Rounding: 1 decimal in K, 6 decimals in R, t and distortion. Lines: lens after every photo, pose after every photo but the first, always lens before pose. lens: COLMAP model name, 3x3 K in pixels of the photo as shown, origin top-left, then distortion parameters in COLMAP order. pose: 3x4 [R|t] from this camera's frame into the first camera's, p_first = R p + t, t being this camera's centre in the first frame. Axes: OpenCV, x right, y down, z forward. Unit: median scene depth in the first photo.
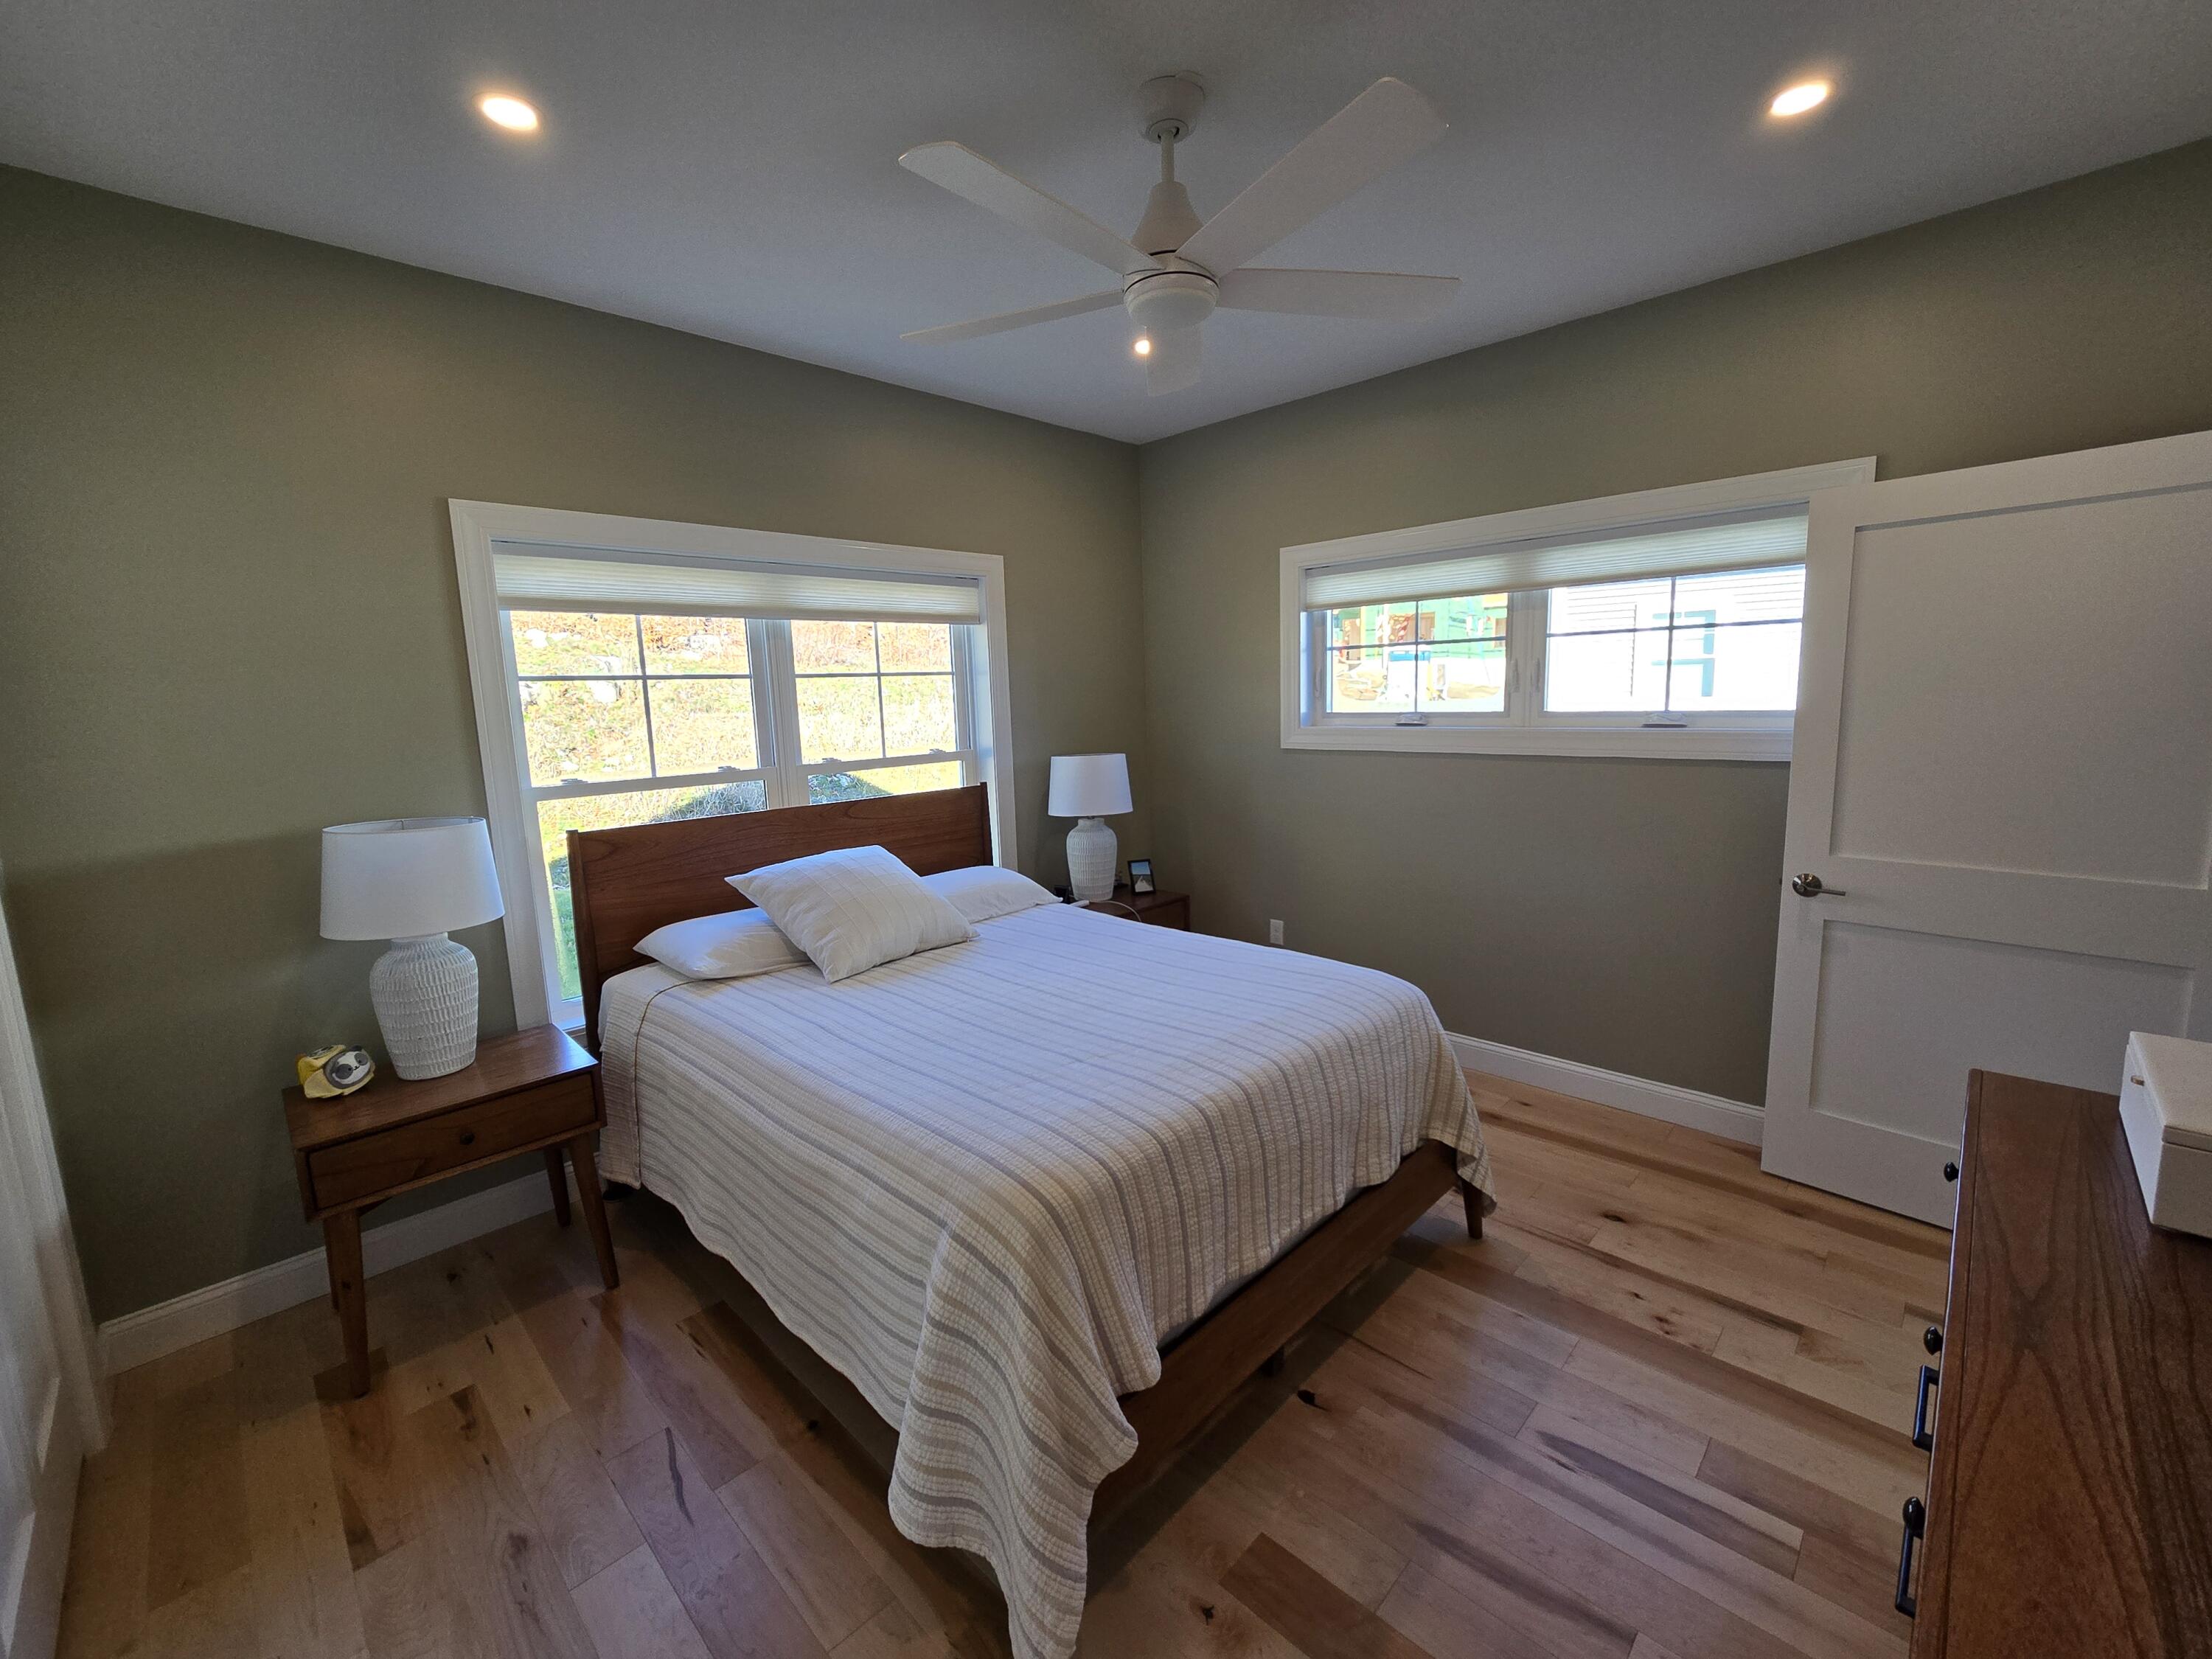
lens RADIAL K [[911.1, 0, 1103.5], [0, 911.1, 823.2], [0, 0, 1]] dist [-0.000046, -0.001341]
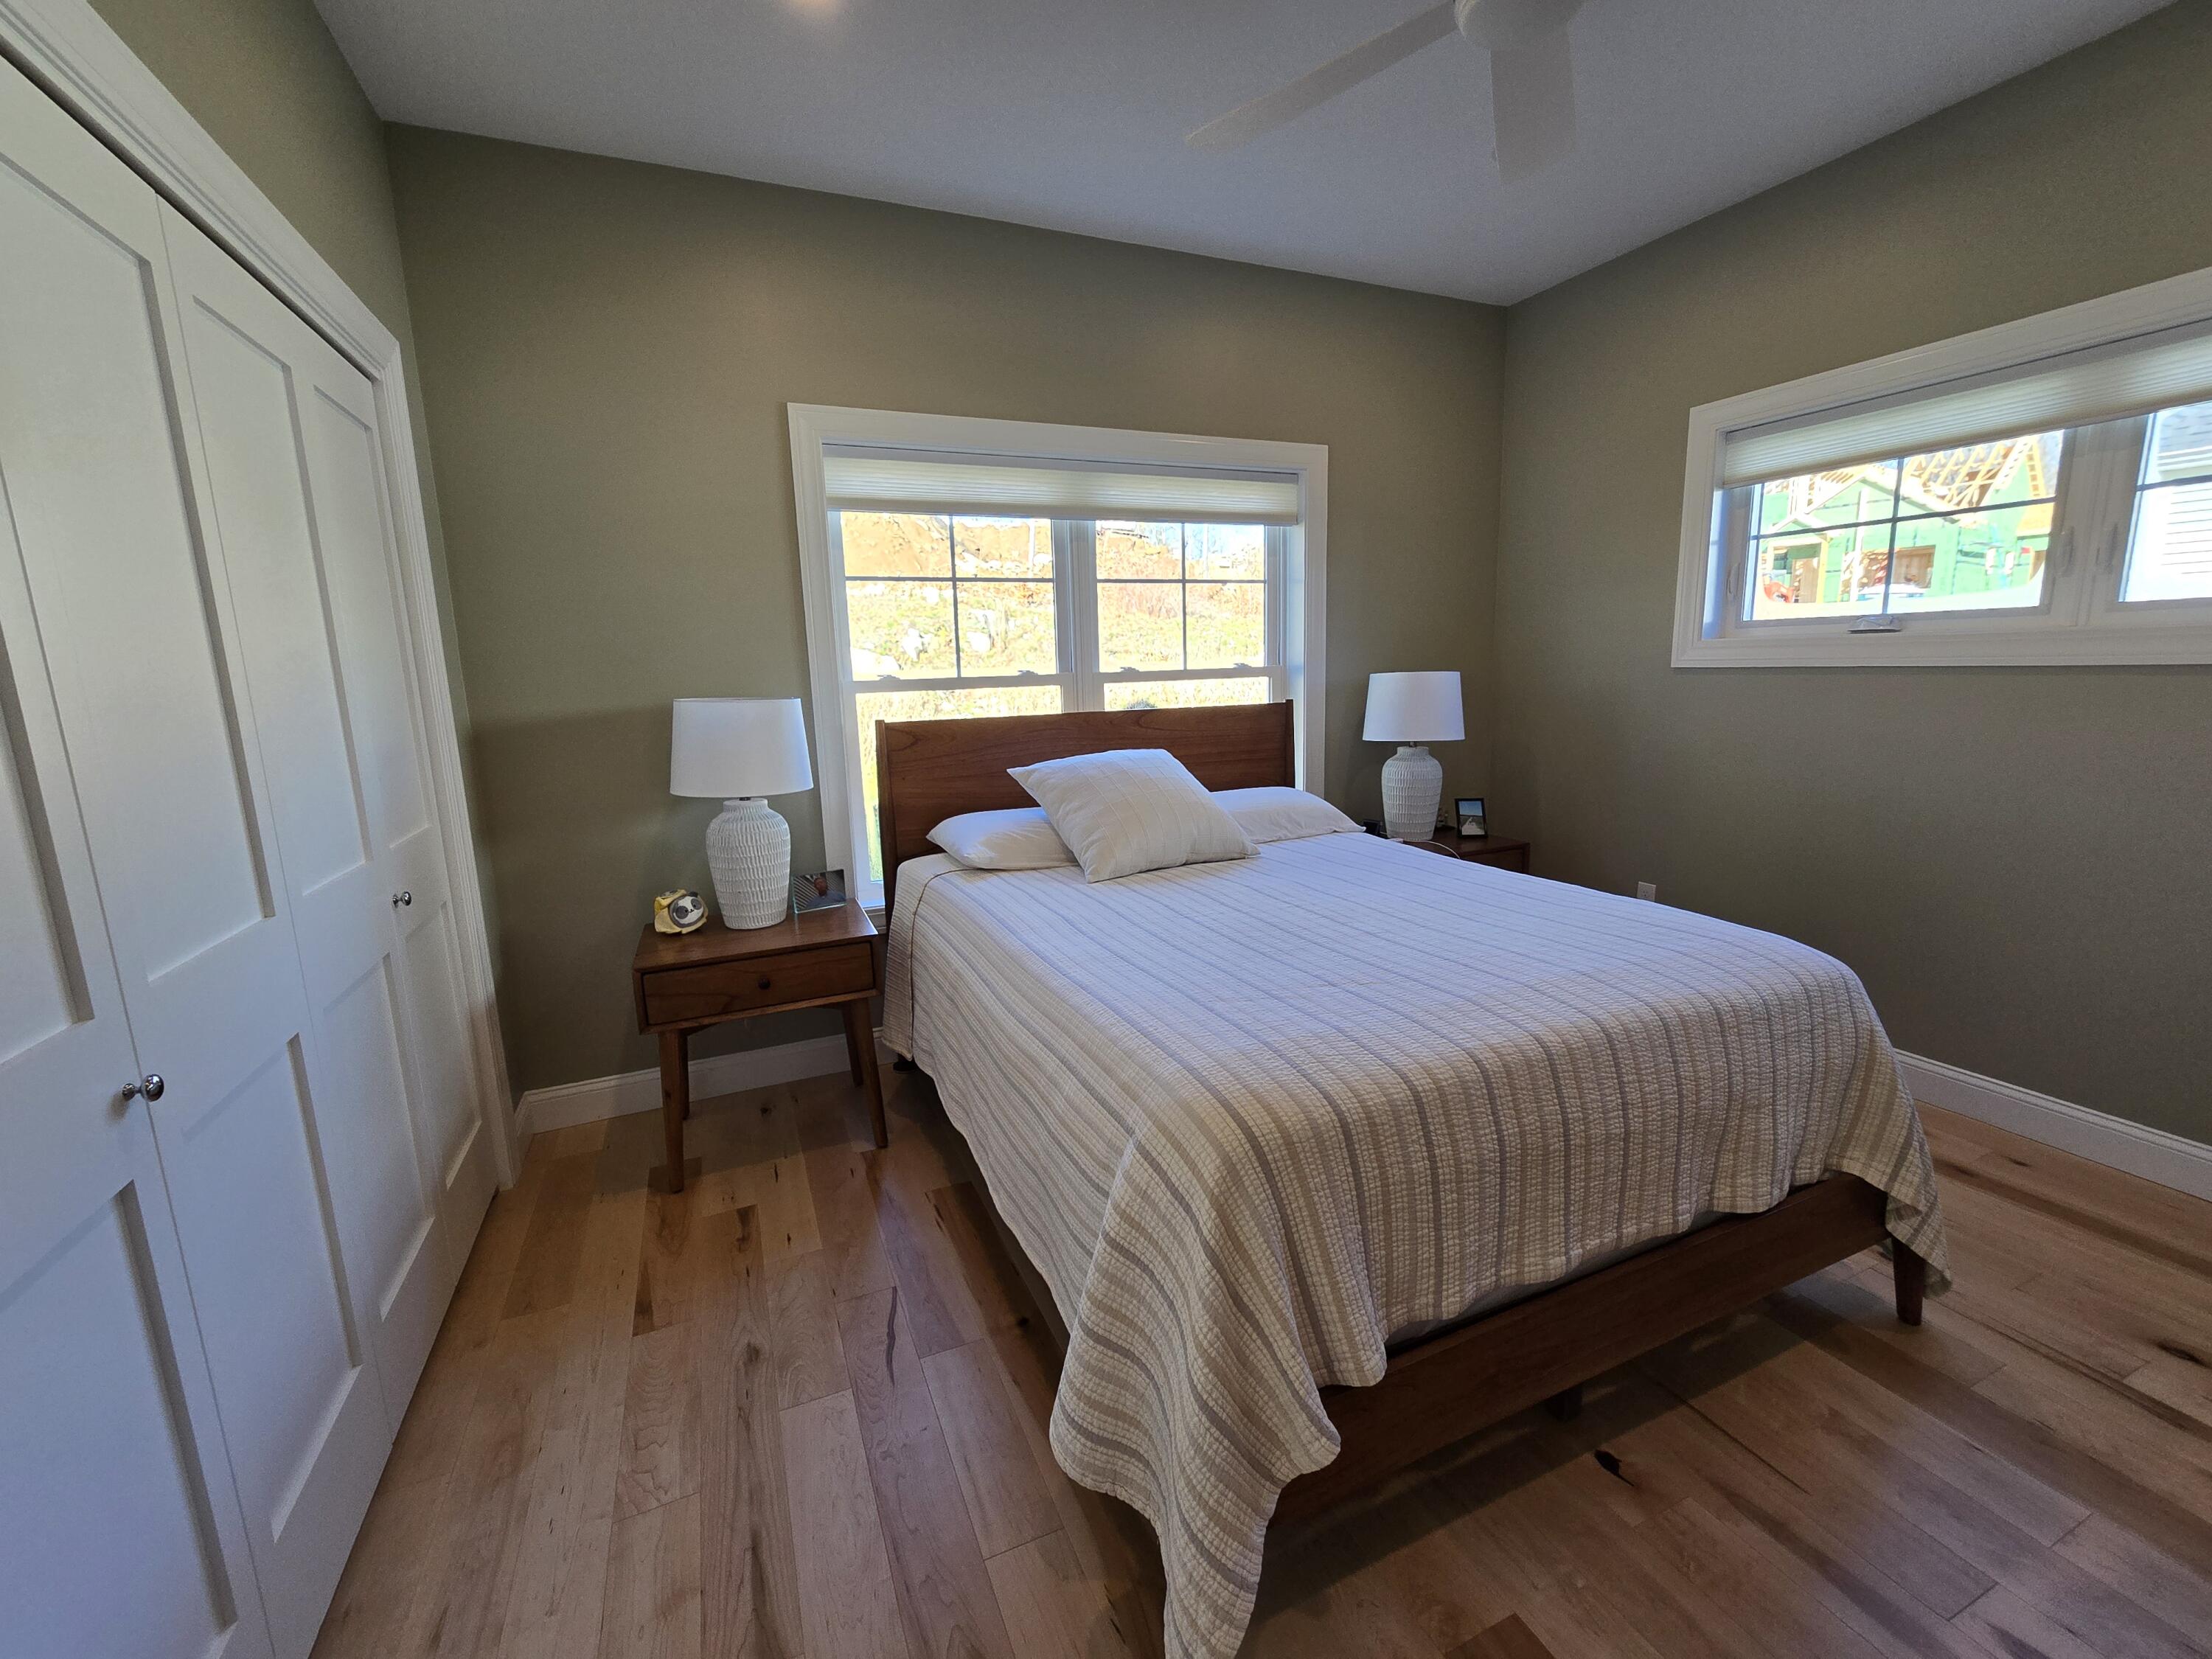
lens RADIAL K [[911.1, 0, 1103.5], [0, 911.1, 823.2], [0, 0, 1]] dist [-0.000046, -0.001341]
pose [[0.928404, 0.070337, -0.364856, 0.058767], [-0.055198, 0.997132, 0.051770, 0.066805], [0.367451, -0.027924, 0.929624, 0.125012]]
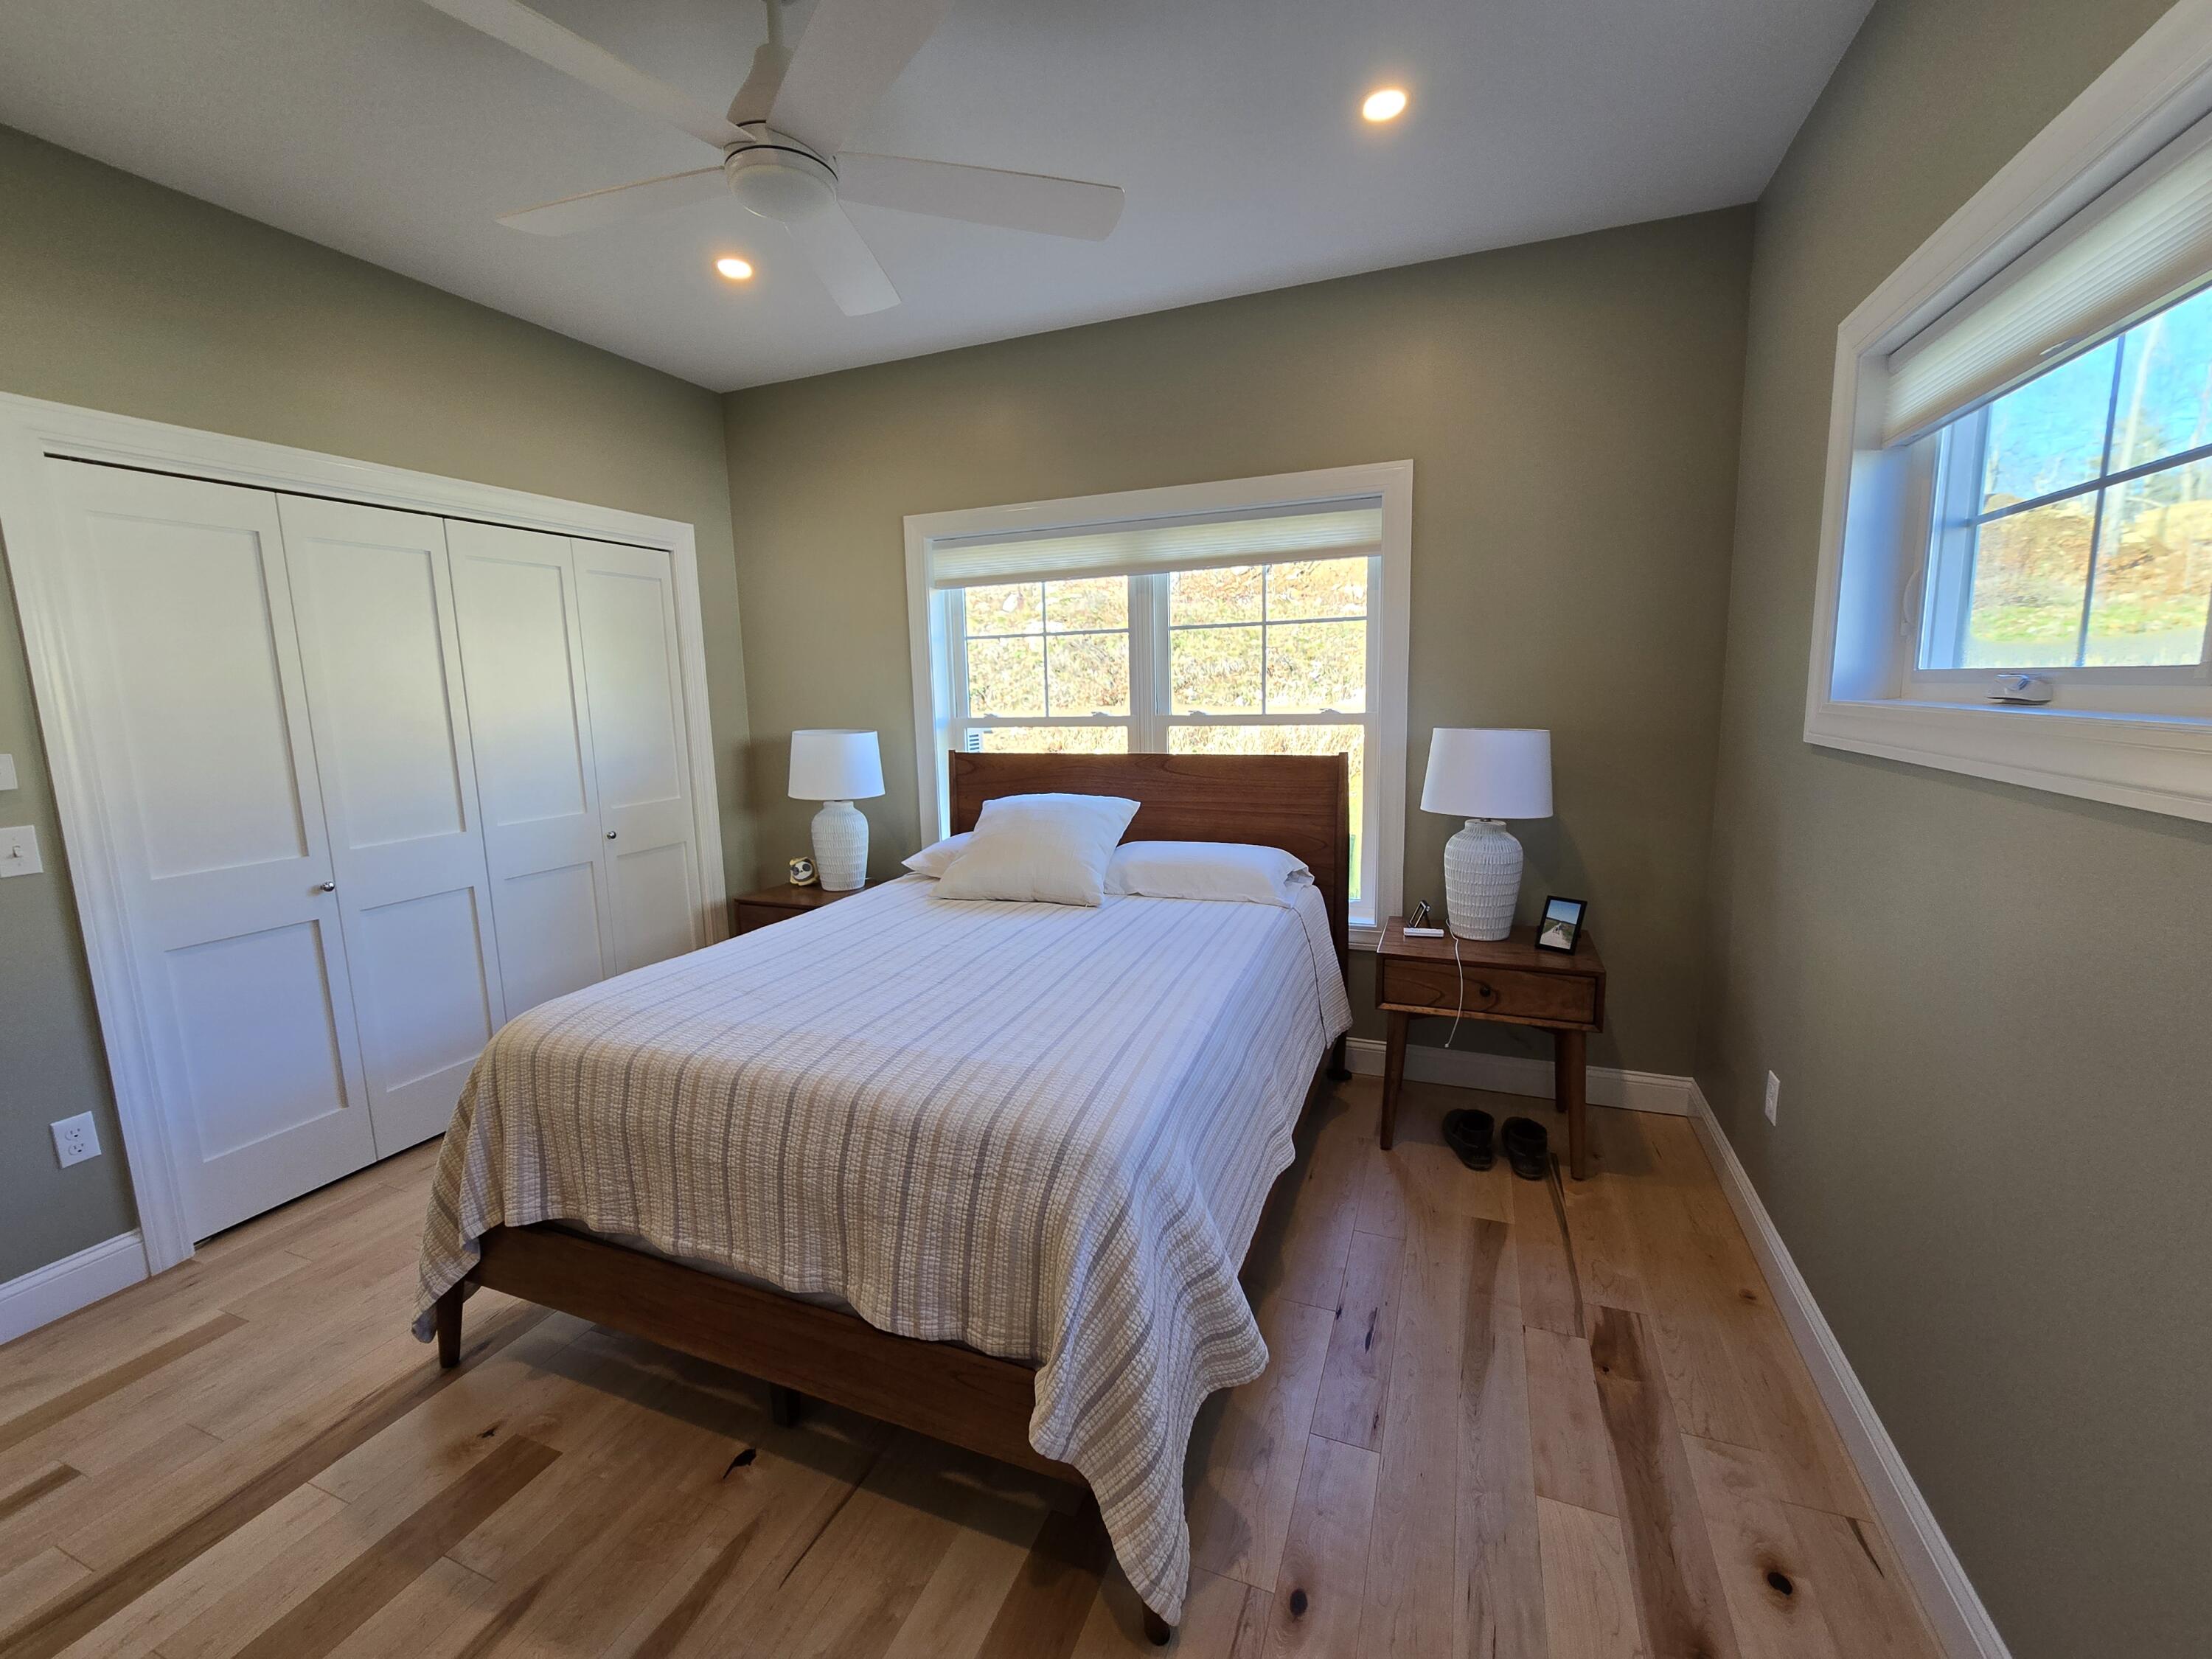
lens RADIAL K [[916.8, 0, 1104.8], [0, 916.8, 822.7], [0, 0, 1]] dist [-0.001104, -0.000657]
pose [[0.381653, 0.160382, -0.910285, 0.868255], [-0.120460, 0.985062, 0.123052, -0.092584], [0.916423, 0.062690, 0.395271, 0.772554]]
